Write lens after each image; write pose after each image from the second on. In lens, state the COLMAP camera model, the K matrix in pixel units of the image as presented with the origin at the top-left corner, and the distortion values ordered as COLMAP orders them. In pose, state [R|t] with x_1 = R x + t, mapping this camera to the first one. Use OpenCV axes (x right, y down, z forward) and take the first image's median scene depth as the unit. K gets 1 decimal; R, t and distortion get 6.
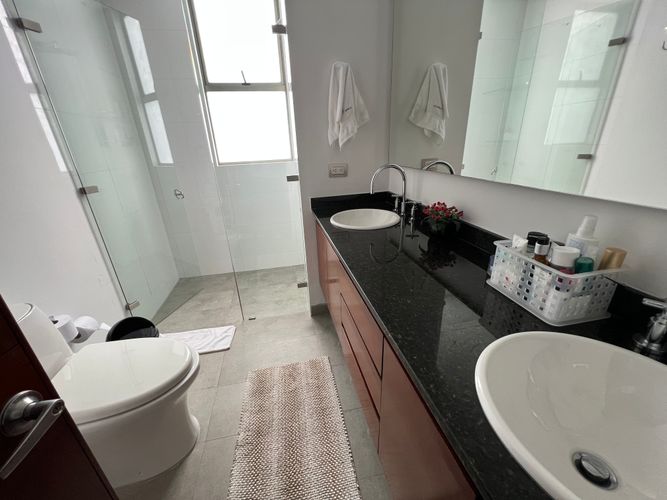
lens RADIAL K [[268.0, 0, 332.0], [0, 268.0, 249.2], [0, 0, 1]] dist [-0.000435, -0.000375]
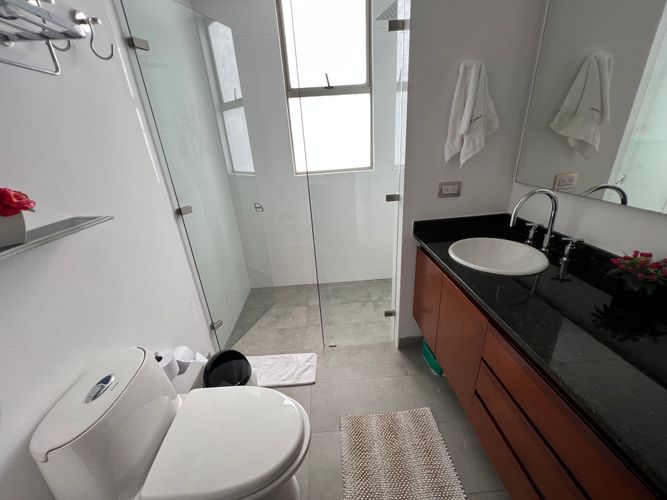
lens RADIAL K [[268.0, 0, 332.0], [0, 268.0, 249.2], [0, 0, 1]] dist [-0.000435, -0.000375]
pose [[0.987731, 0.039293, -0.151143, -0.205039], [-0.036285, 0.999086, 0.022609, -0.110474], [0.151893, -0.016848, 0.988253, 0.107877]]
